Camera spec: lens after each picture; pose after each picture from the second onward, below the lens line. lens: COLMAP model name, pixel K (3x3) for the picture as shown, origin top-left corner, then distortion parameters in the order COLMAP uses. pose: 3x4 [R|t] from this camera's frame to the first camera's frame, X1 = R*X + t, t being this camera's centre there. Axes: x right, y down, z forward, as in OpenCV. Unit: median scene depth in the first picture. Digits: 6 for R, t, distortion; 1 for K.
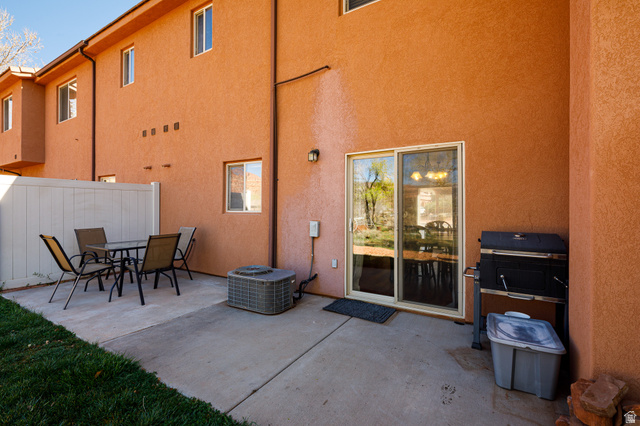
lens RADIAL K [[301.1, 0, 320.7], [0, 301.1, 205.6], [0, 0, 1]] dist [-0.000589, -0.000500]
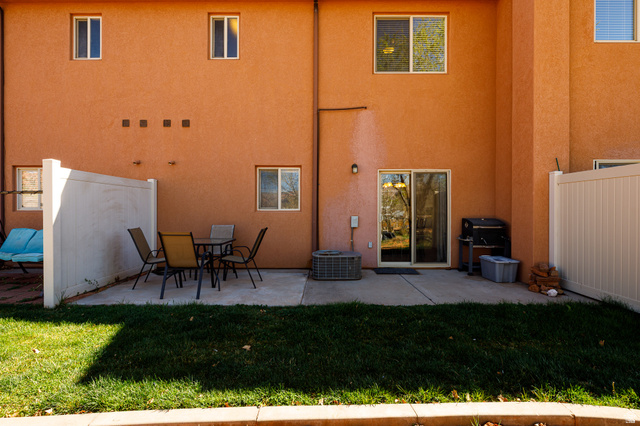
lens RADIAL K [[327.3, 0, 323.2], [0, 327.3, 210.9], [0, 0, 1]] dist [-0.004349, -0.000210]
pose [[0.842130, -0.003243, 0.539264, -0.942093], [-0.001628, 0.999962, 0.008556, 0.015228], [-0.539271, -0.008083, 0.842093, -0.191587]]
